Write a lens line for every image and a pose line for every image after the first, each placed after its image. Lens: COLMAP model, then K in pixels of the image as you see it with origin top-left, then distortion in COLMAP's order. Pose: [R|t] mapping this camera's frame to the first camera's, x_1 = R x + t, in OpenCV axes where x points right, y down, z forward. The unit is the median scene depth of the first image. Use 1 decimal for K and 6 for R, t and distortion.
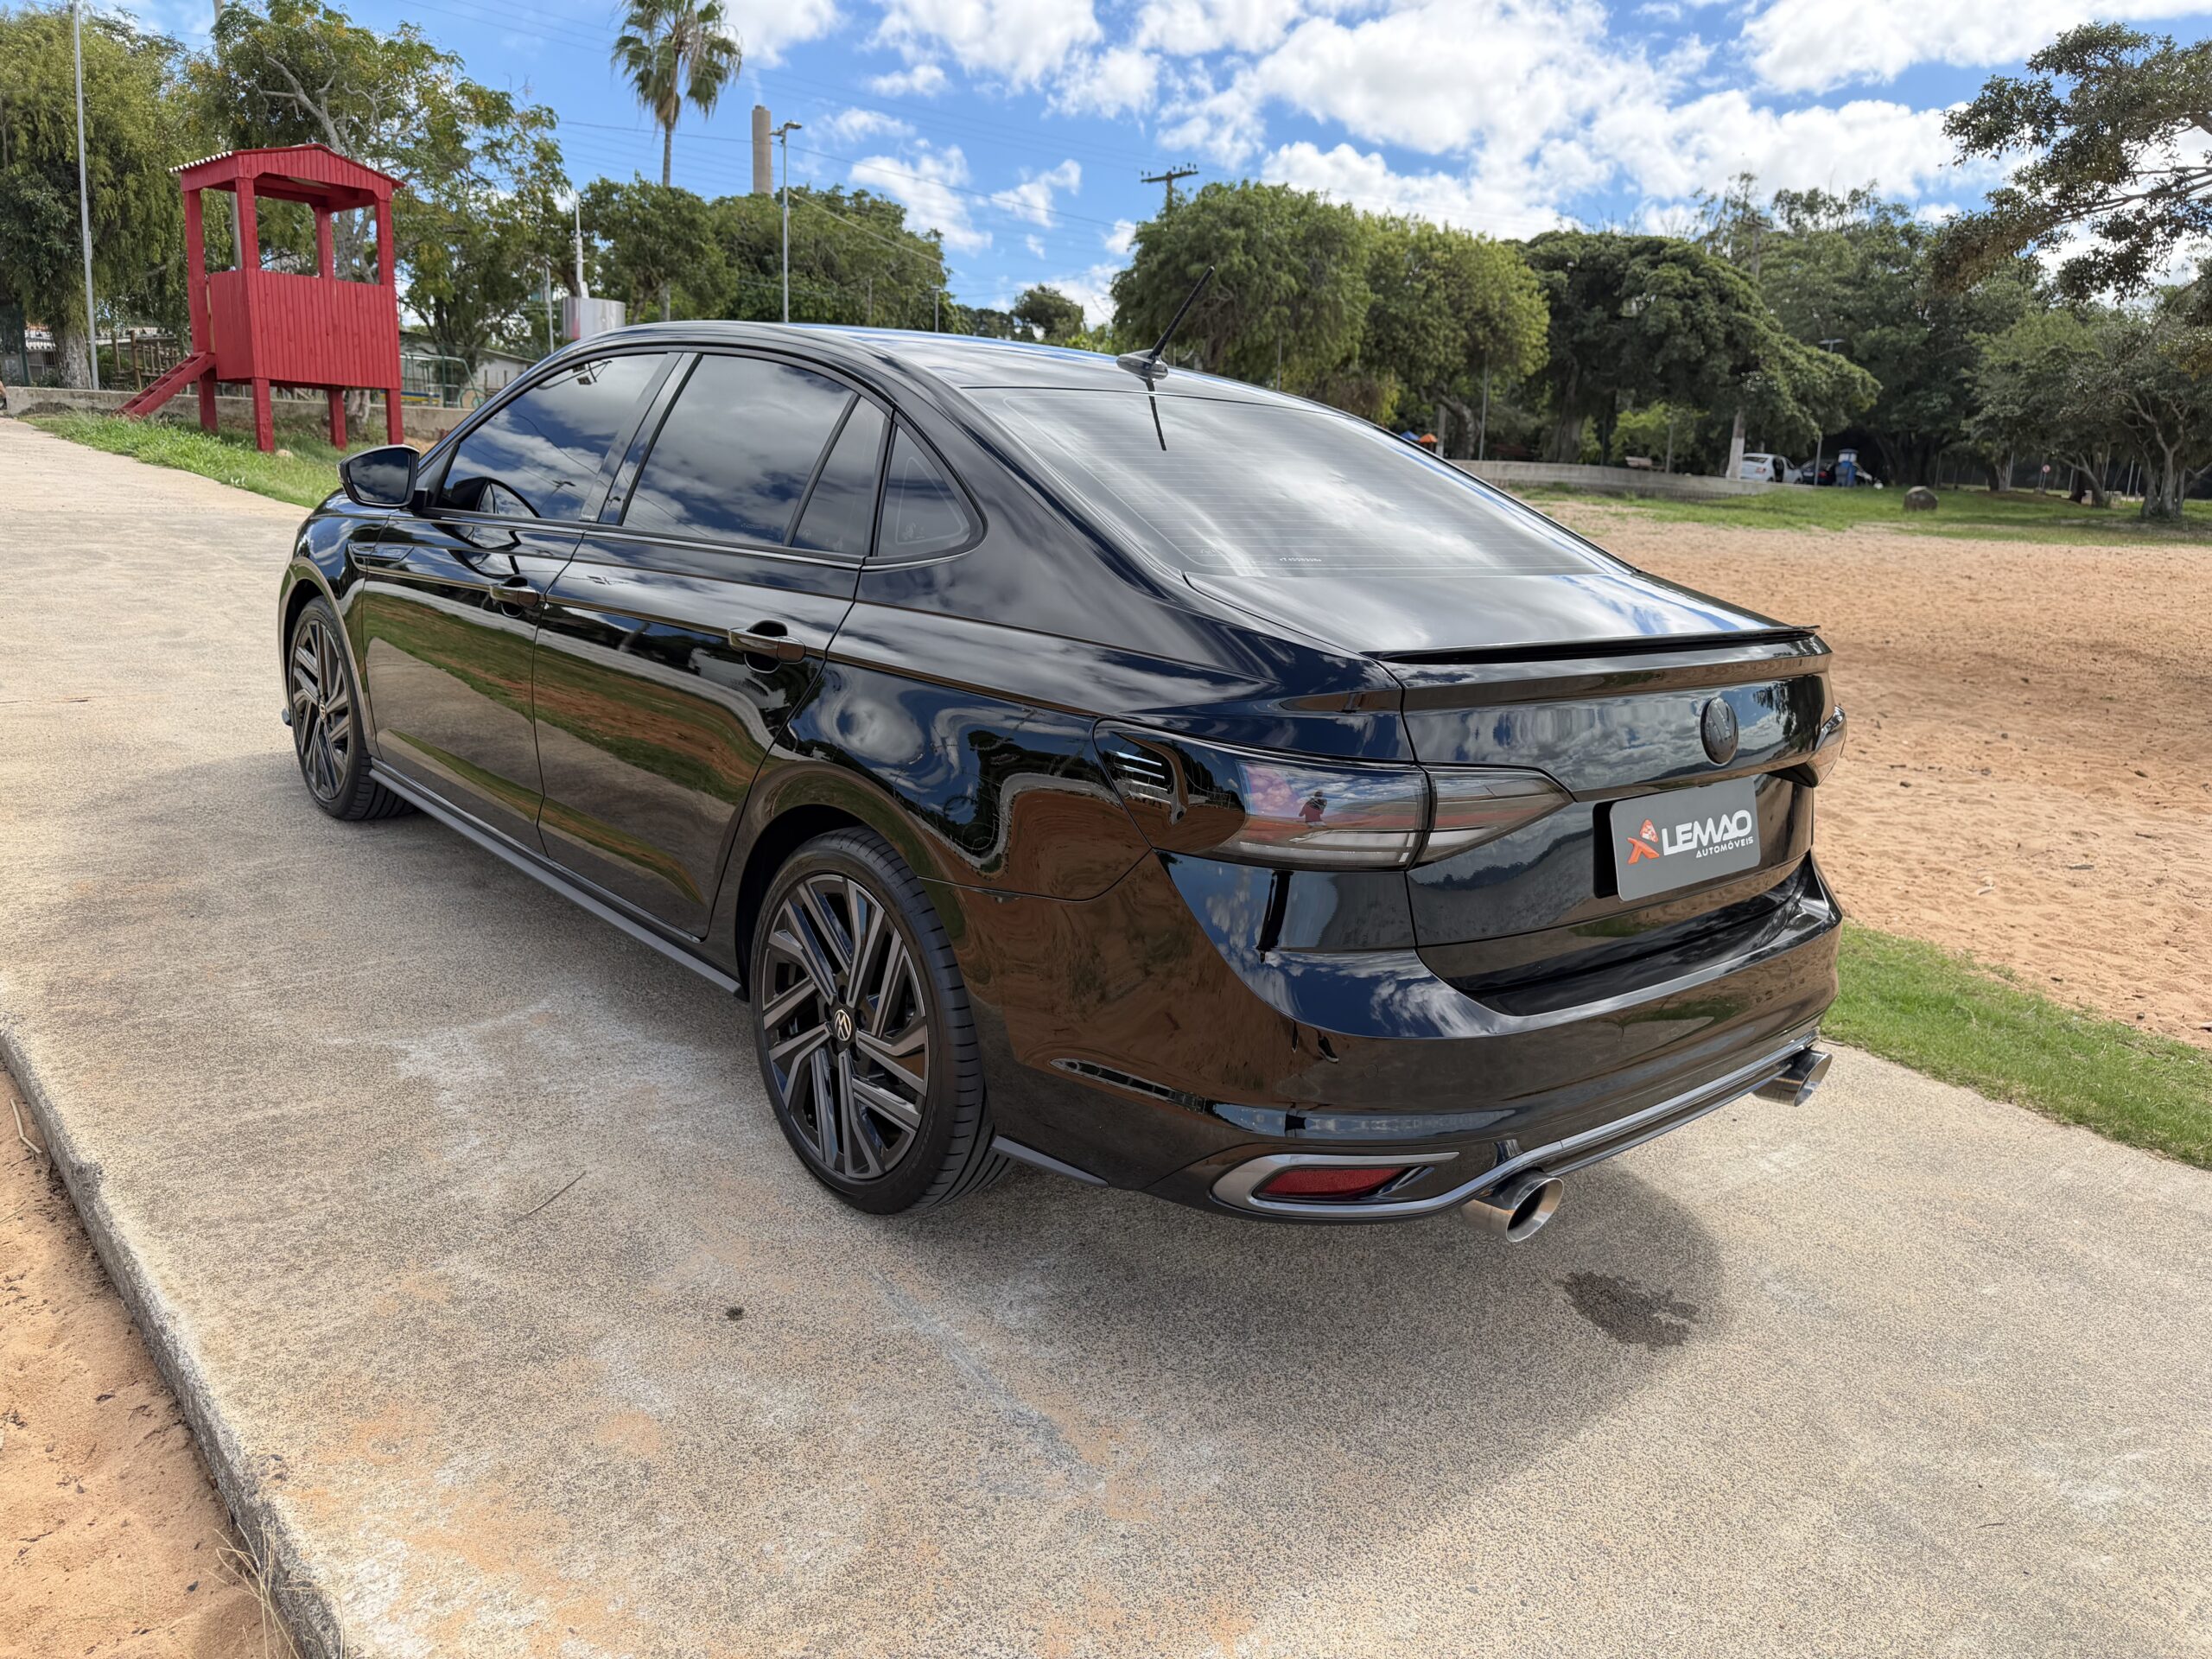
lens RADIAL K [[1530.7, 0, 1106.0], [0, 1530.7, 829.5], [0, 0, 1]] dist [-0.004826, 0.004811]
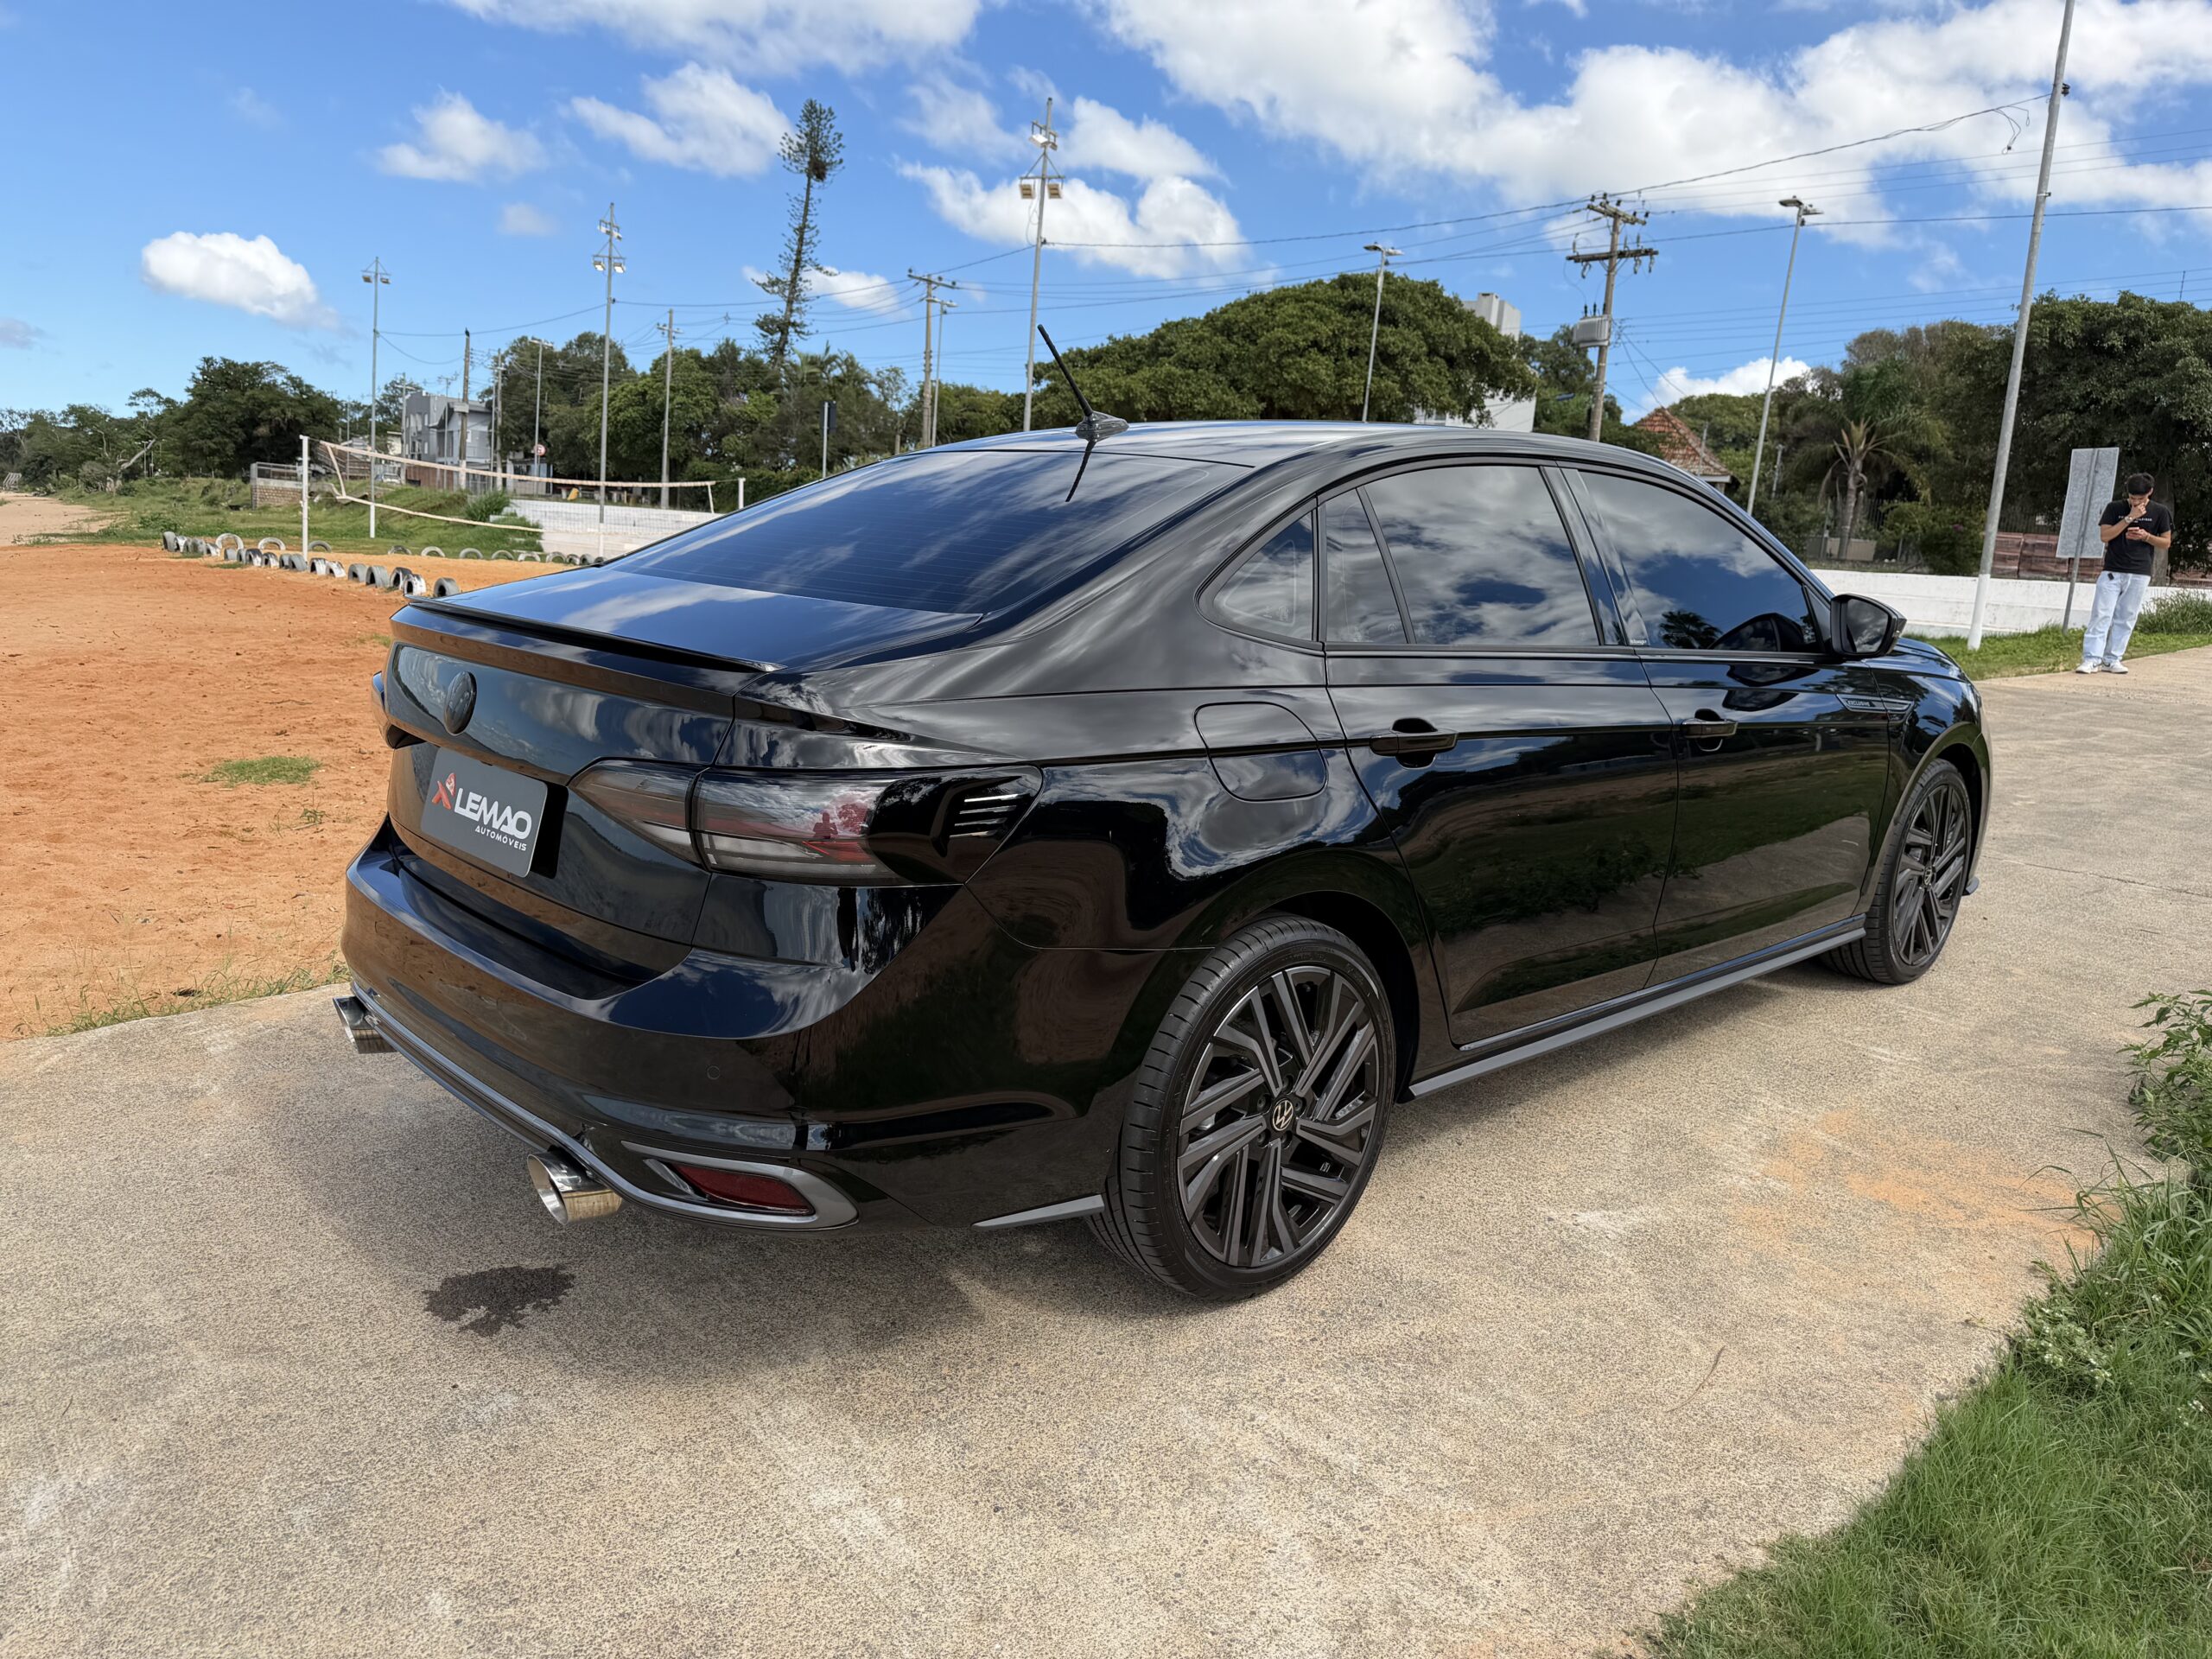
lens RADIAL K [[1525.0, 0, 1106.0], [0, 1525.0, 829.5], [0, 0, 1]] dist [-0.000104, 0.001827]
pose [[0.051702, 0.135129, -0.989478, 0.077029], [-0.284756, 0.951666, 0.115086, -0.011968], [0.957205, 0.275810, 0.087682, 0.071285]]
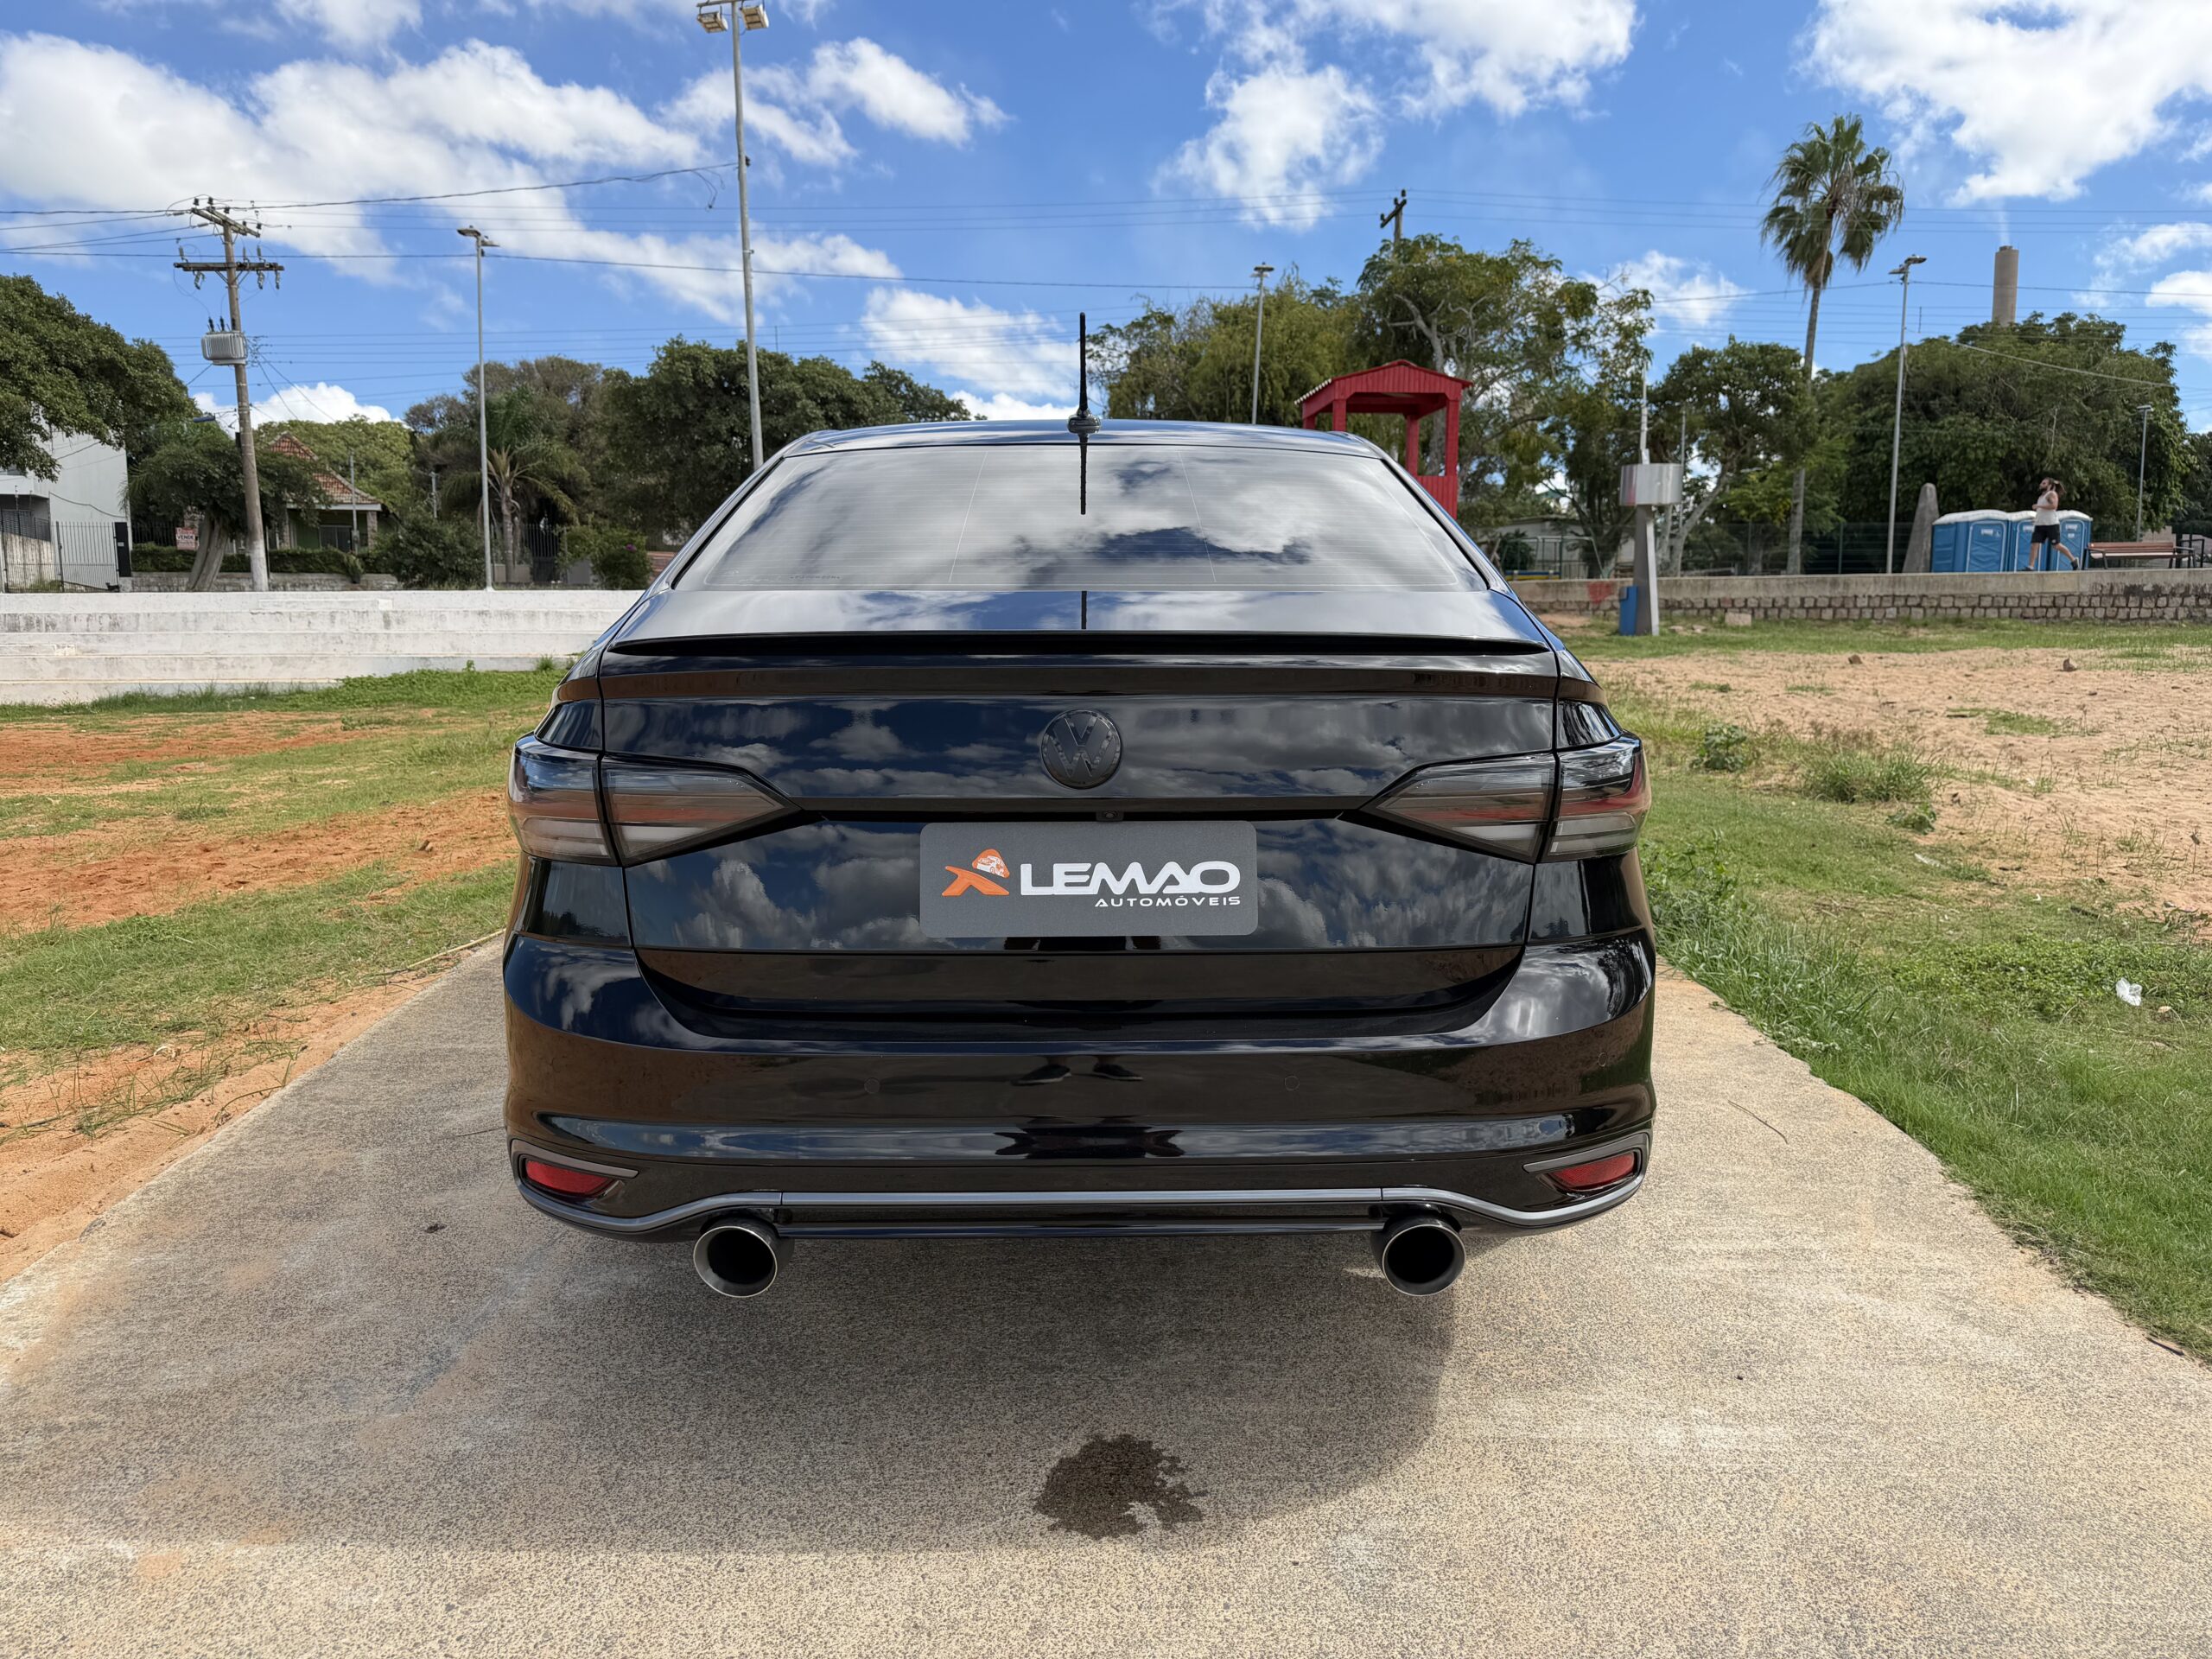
lens RADIAL K [[1530.7, 0, 1106.0], [0, 1530.7, 829.5], [0, 0, 1]] dist [-0.004826, 0.004811]
pose [[0.761951, 0.037327, -0.646558, 0.049402], [-0.106021, 0.992059, -0.067671, 0.001734], [0.638897, 0.120111, 0.759858, 0.020803]]
